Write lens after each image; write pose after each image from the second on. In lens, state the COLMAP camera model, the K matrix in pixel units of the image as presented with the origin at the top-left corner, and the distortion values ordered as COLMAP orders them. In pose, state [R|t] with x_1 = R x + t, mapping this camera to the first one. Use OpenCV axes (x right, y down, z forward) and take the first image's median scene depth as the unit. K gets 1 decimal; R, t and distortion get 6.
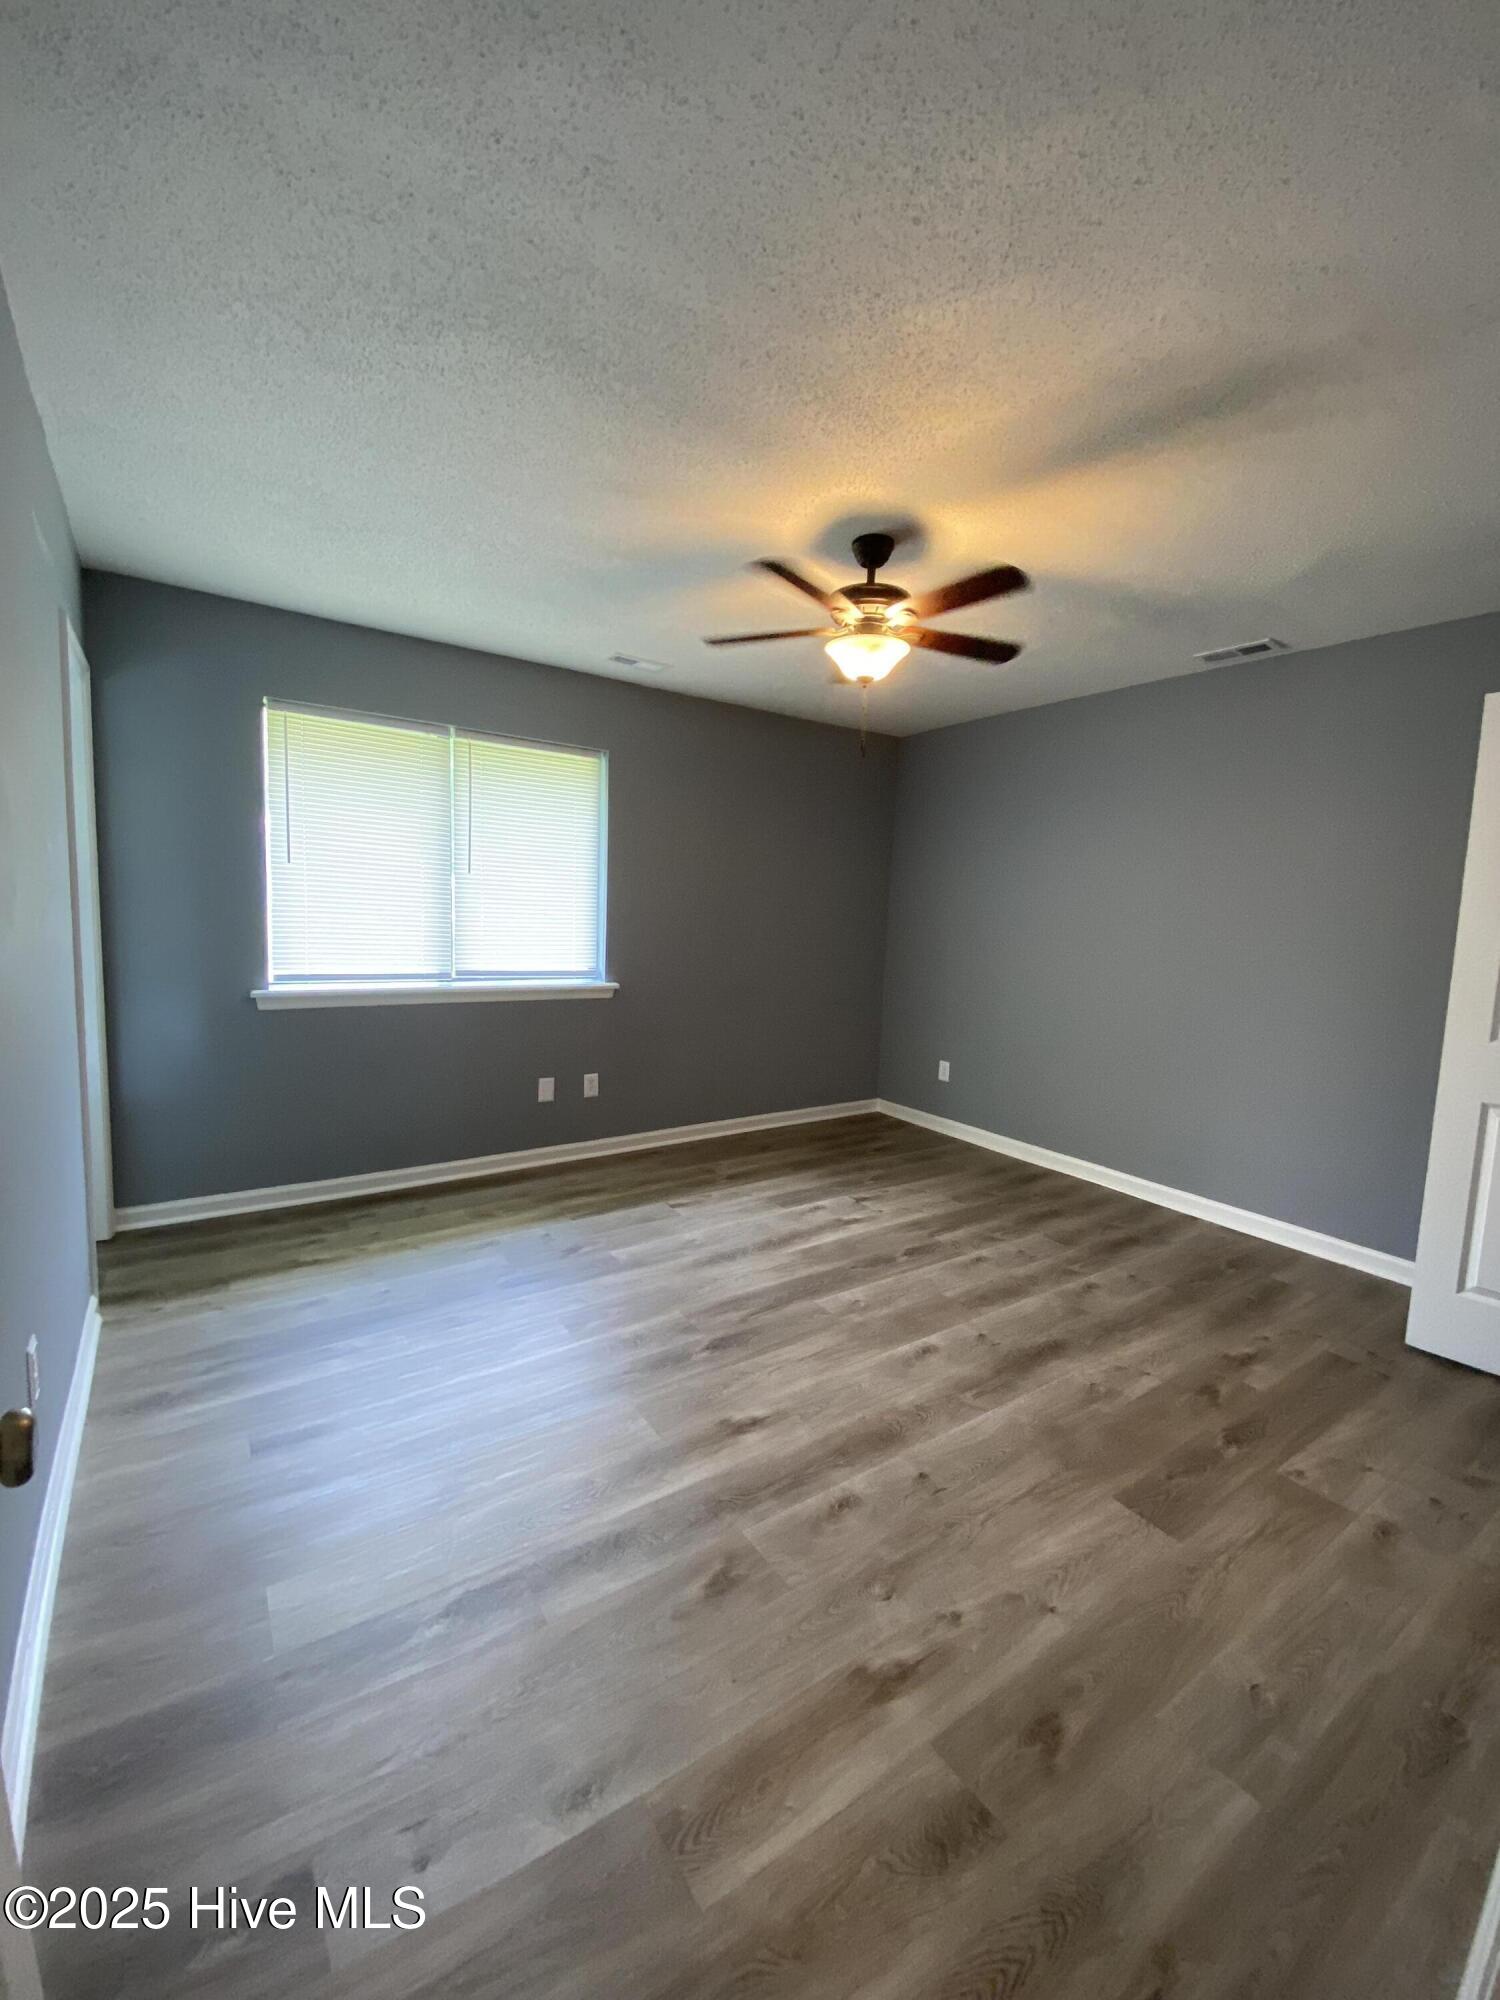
lens RADIAL K [[812.5, 0, 750.0], [0, 812.5, 1000.0], [0, 0, 1]] dist [0.027943, -0.023783]
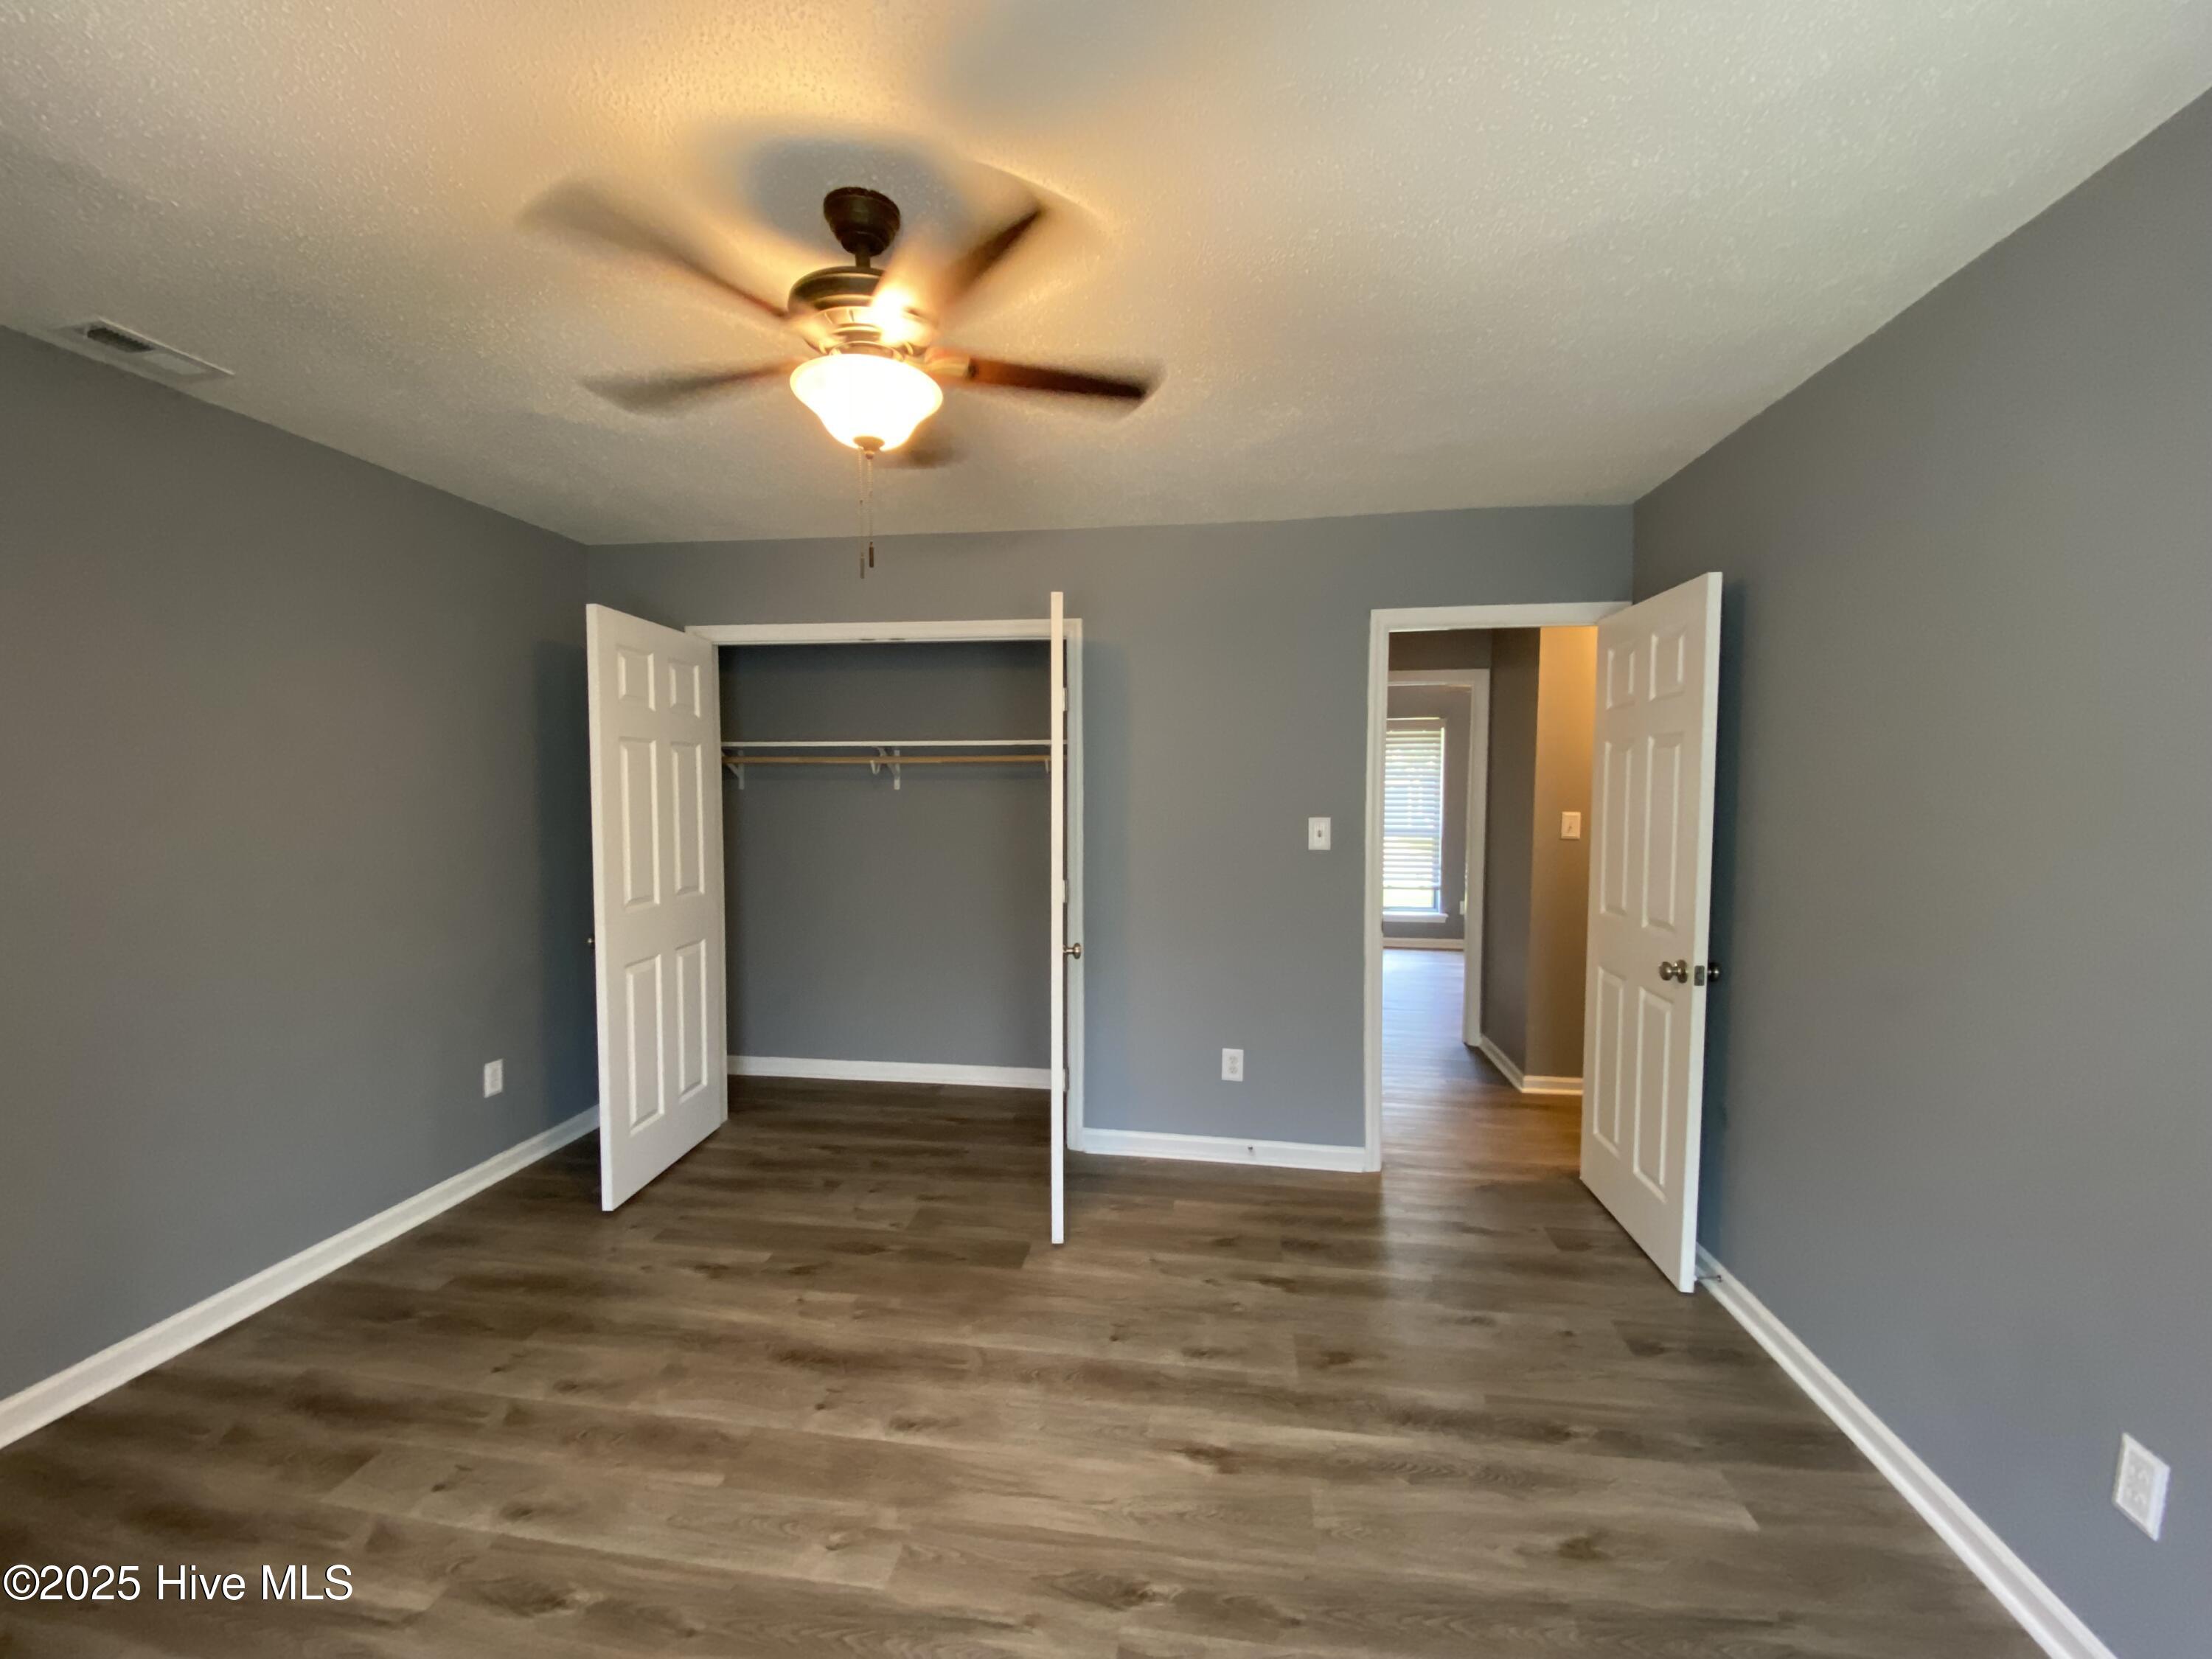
lens RADIAL K [[898.7, 0, 1106.0], [0, 898.7, 829.5], [0, 0, 1]] dist [0.027943, -0.023783]
pose [[-0.737523, -0.068988, 0.671789, -0.445838], [0.048200, 0.986854, 0.154260, -0.226628], [-0.673600, 0.146150, -0.724502, 1.454405]]
